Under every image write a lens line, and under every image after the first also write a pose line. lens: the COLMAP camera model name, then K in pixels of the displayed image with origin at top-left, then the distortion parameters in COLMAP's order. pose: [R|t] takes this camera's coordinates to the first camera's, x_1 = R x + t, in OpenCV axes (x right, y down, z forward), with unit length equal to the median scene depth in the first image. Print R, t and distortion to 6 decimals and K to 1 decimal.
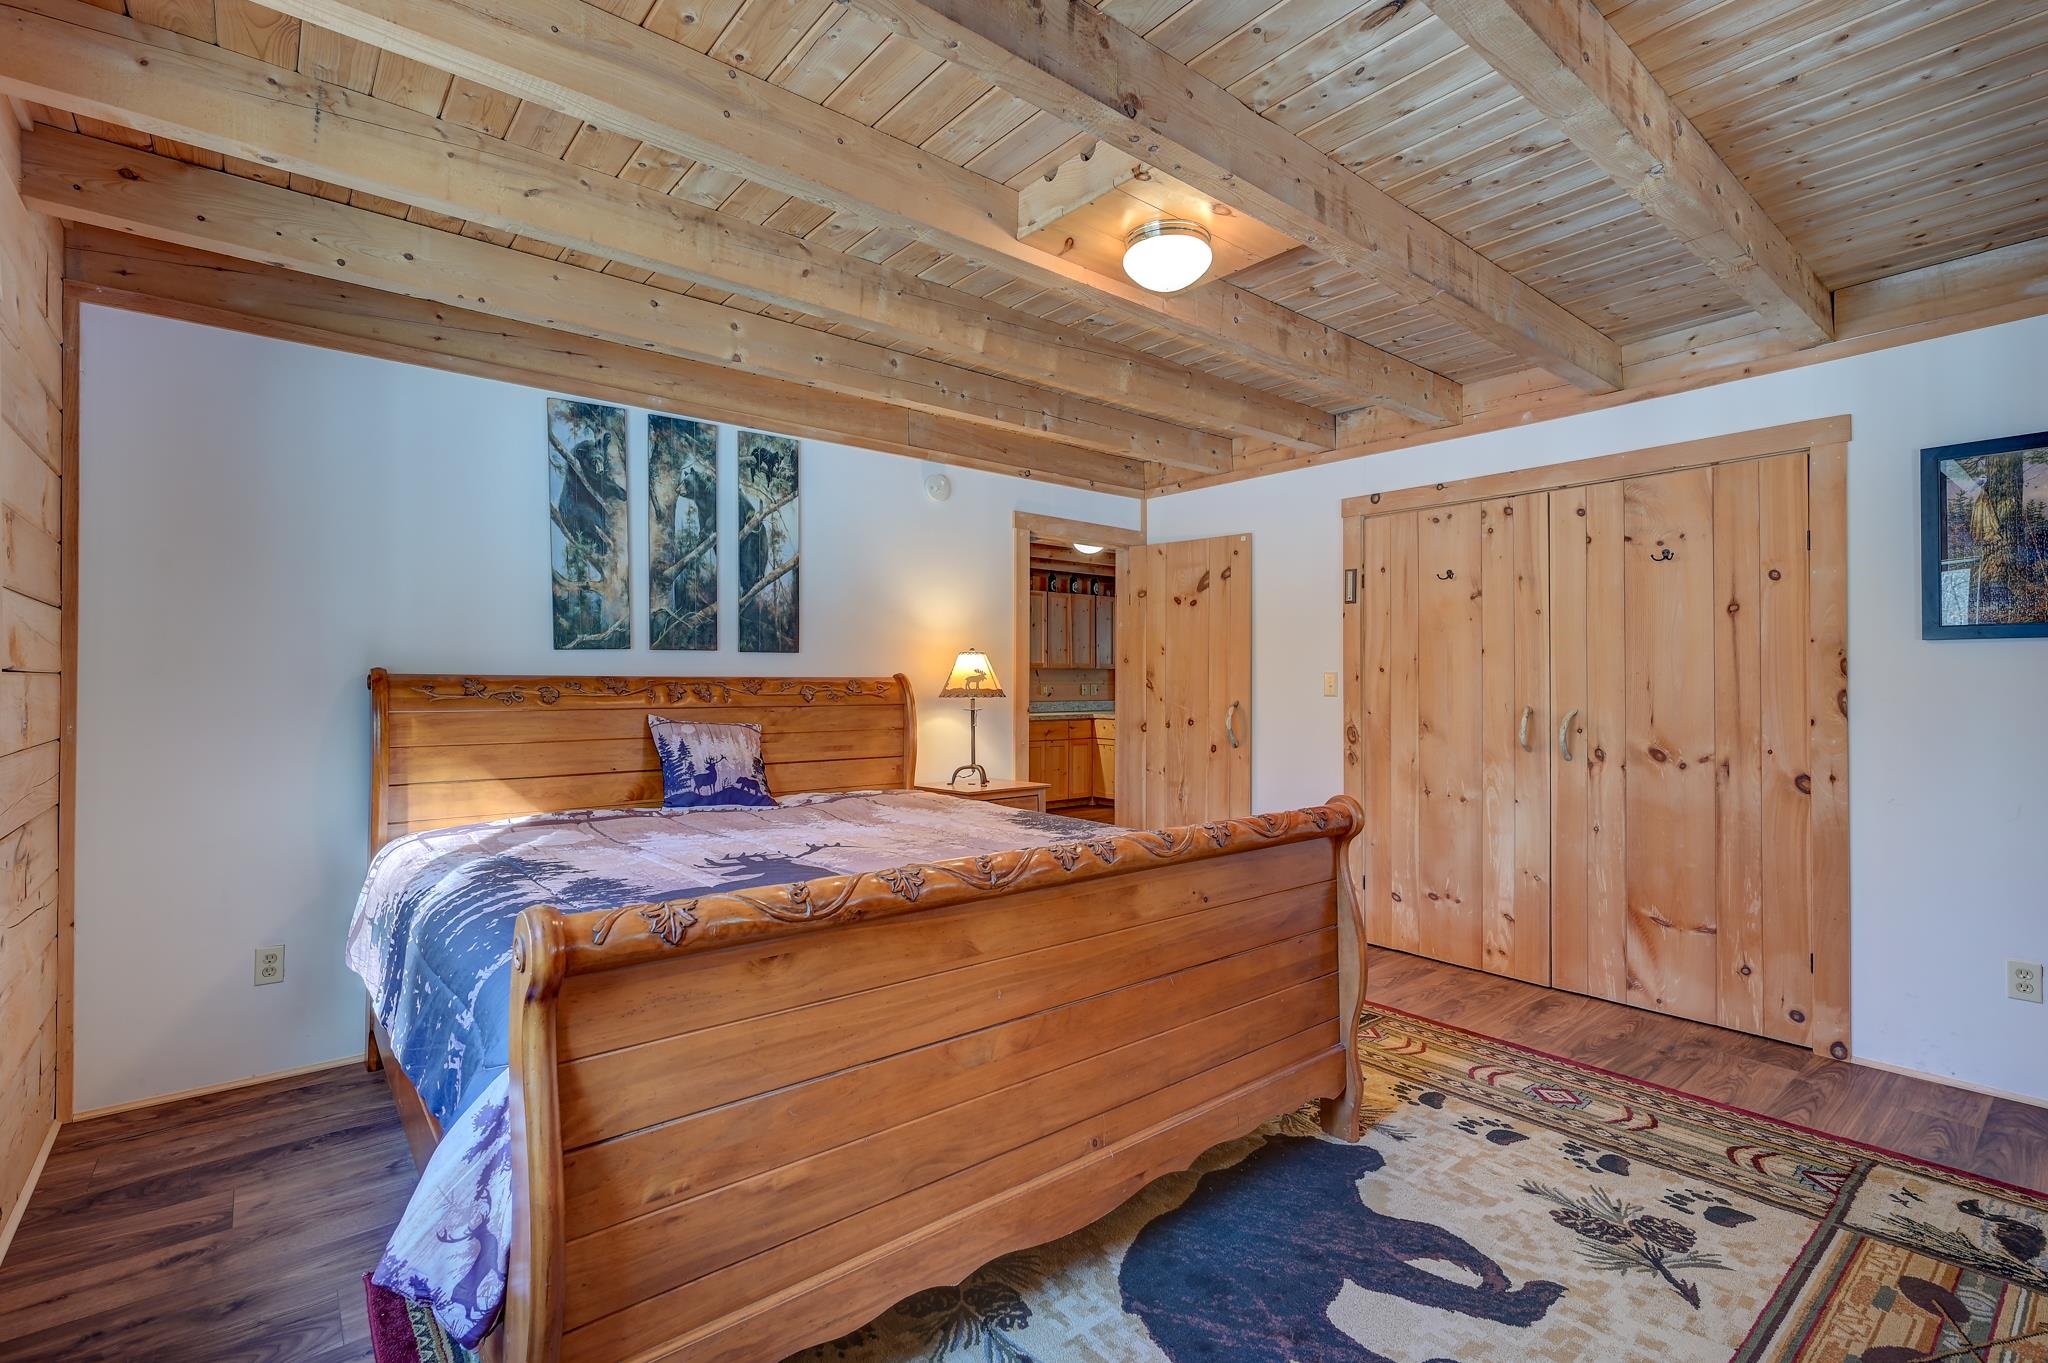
lens RADIAL K [[932.7, 0, 1025.0], [0, 932.7, 679.1], [0, 0, 1]] dist [-0.002232, 0.000191]
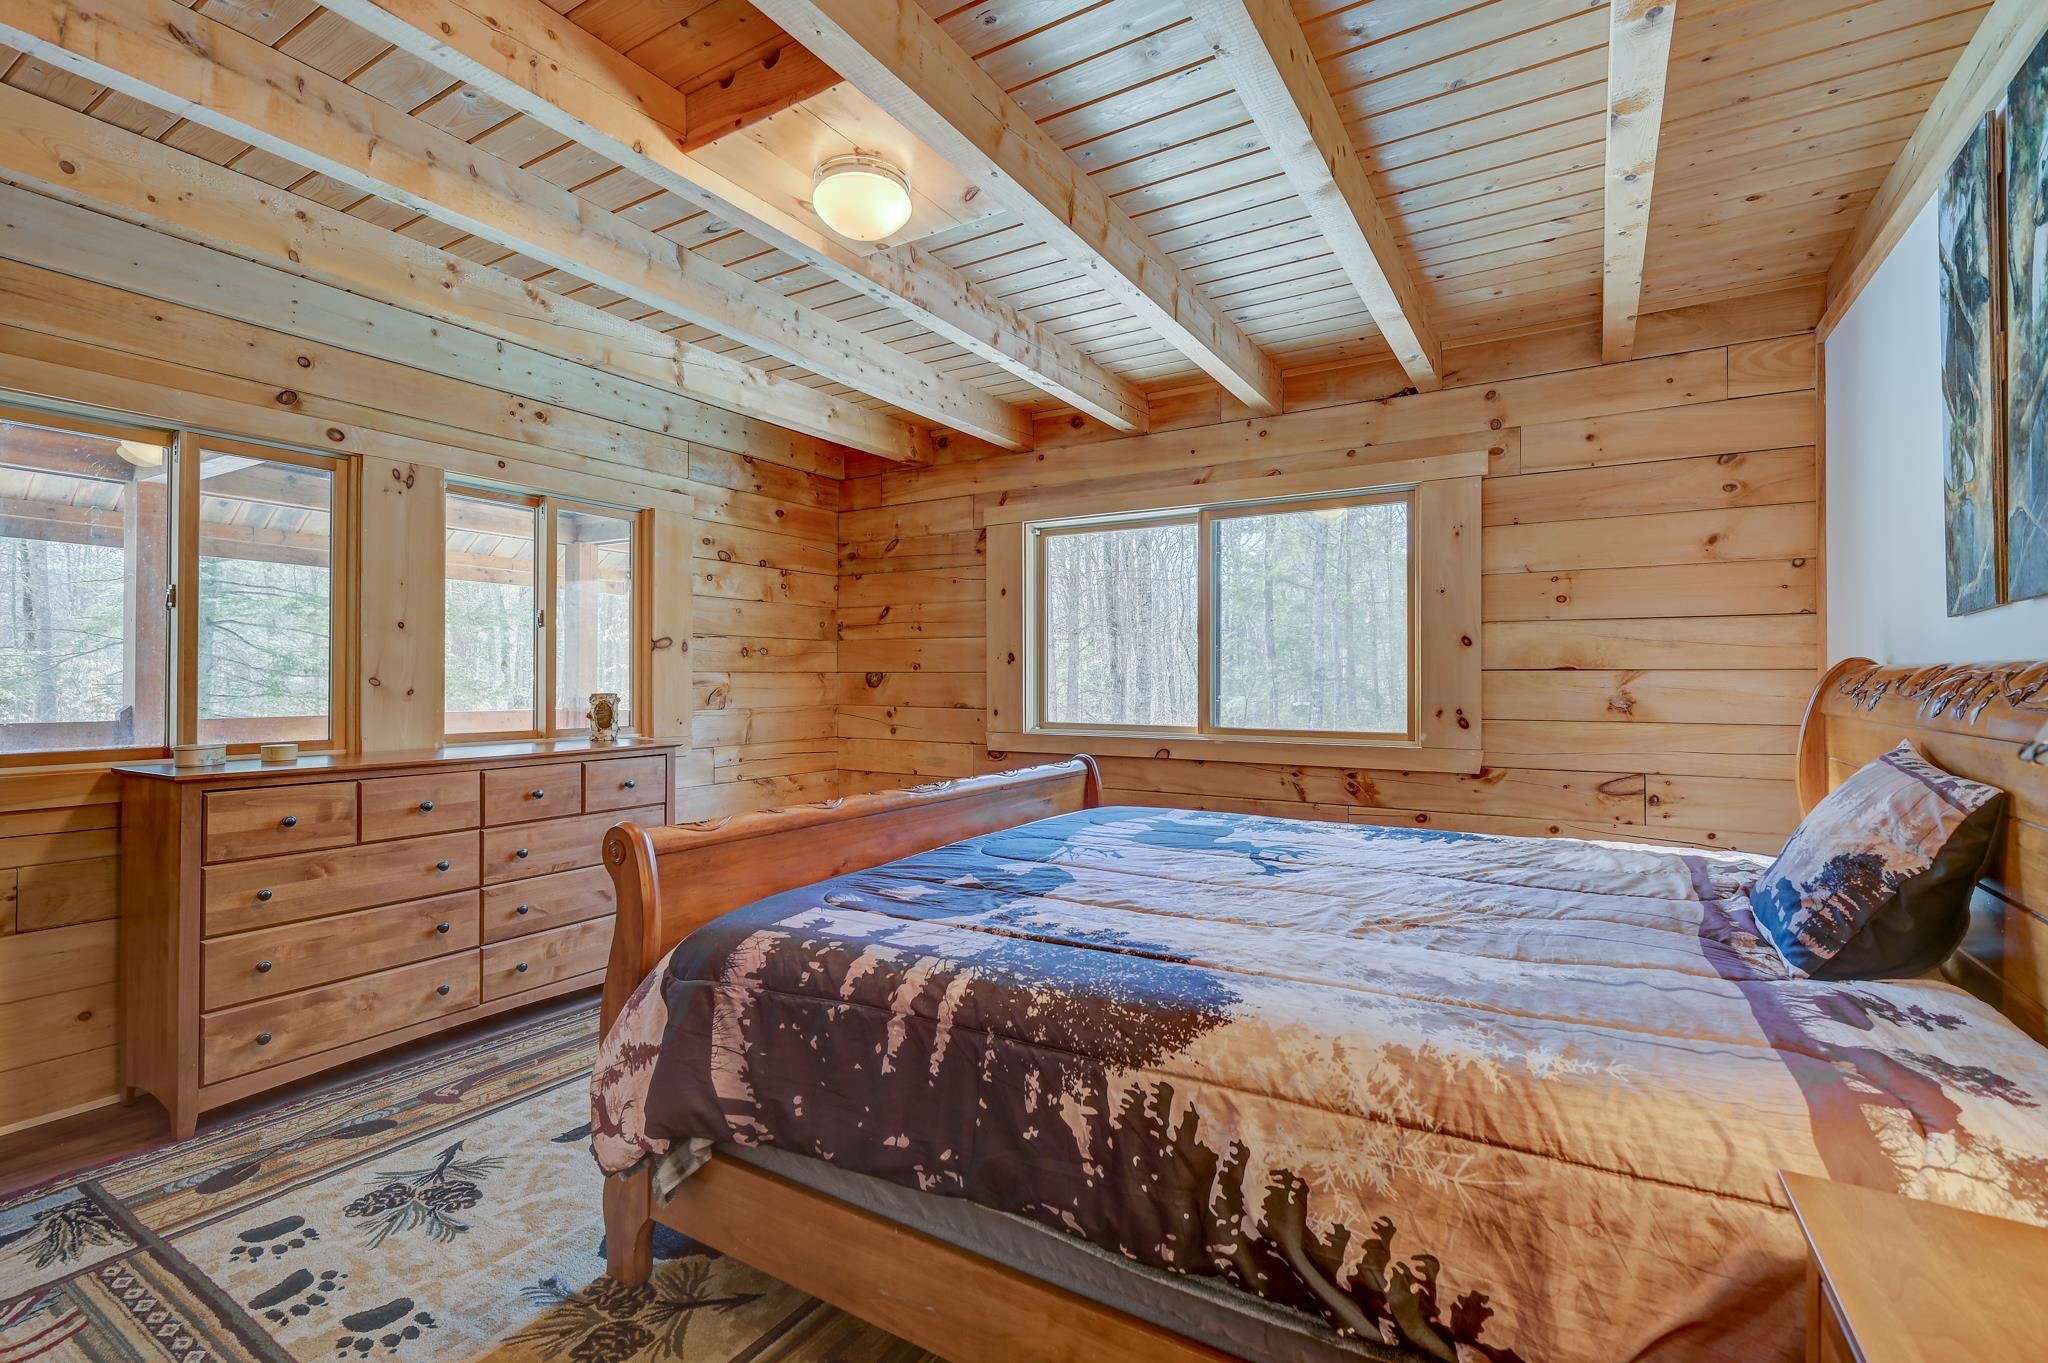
lens RADIAL K [[932.7, 0, 1031.0], [0, 932.7, 676.6], [0, 0, 1]] dist [-0.002232, 0.000191]
pose [[-0.945324, -0.007884, -0.326038, 0.316547], [-0.005625, 0.999953, -0.007871, 0.008982], [0.326085, -0.005607, -0.945324, 2.064284]]
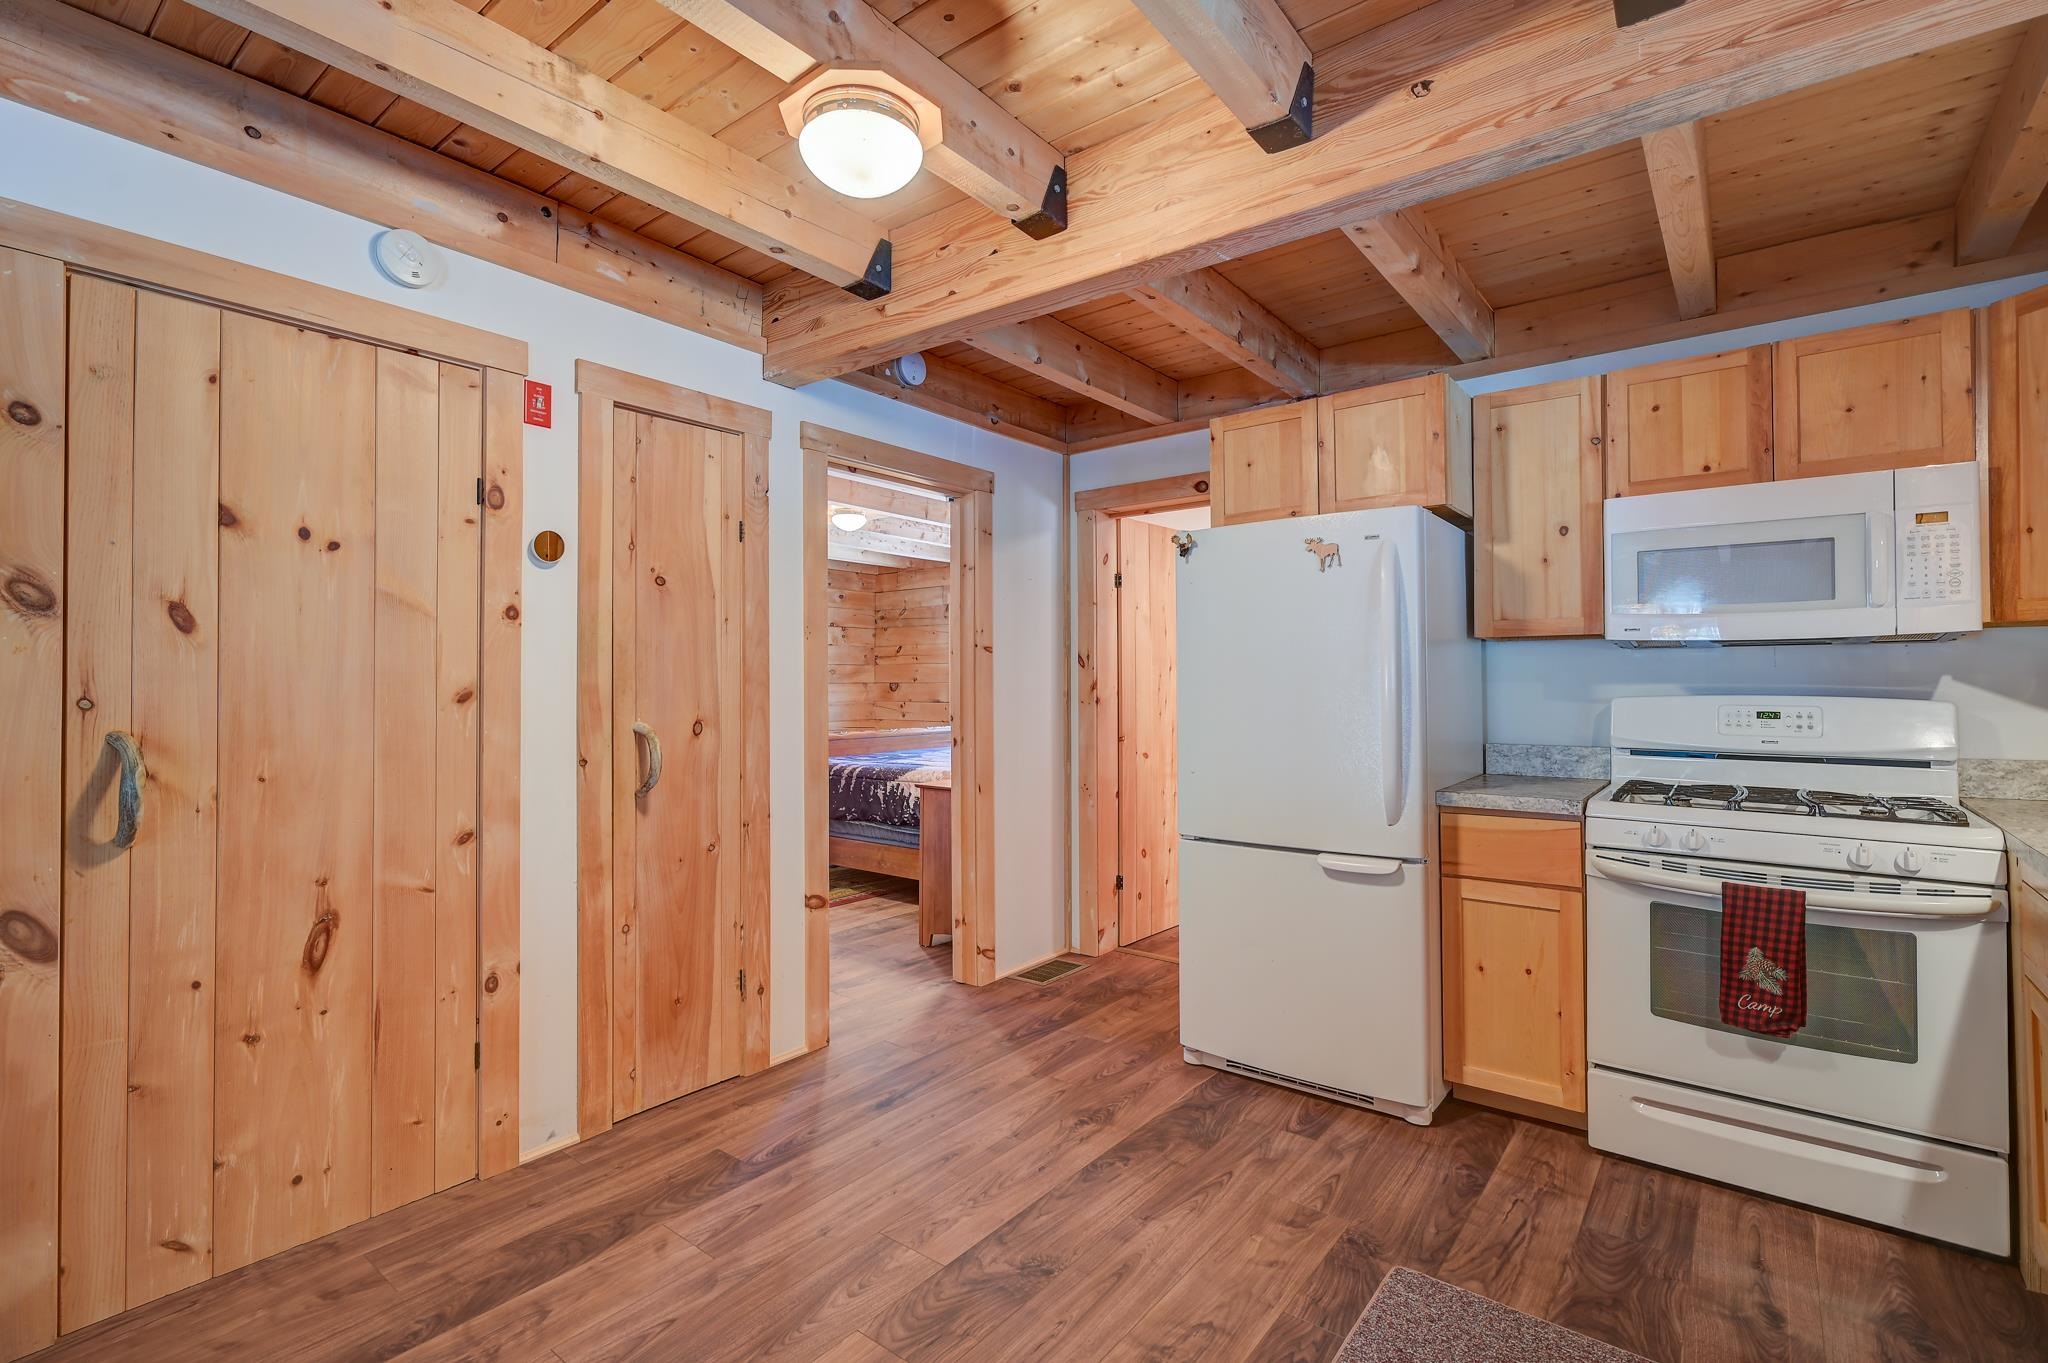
lens RADIAL K [[932.7, 0, 1021.6], [0, 932.7, 678.5], [0, 0, 1]] dist [-0.002232, 0.000191]
pose [[-0.977514, -0.005526, -0.210797, 0.233513], [-0.002873, 0.999913, -0.012889, 0.016123], [0.210850, -0.011994, -0.977445, 4.331828]]
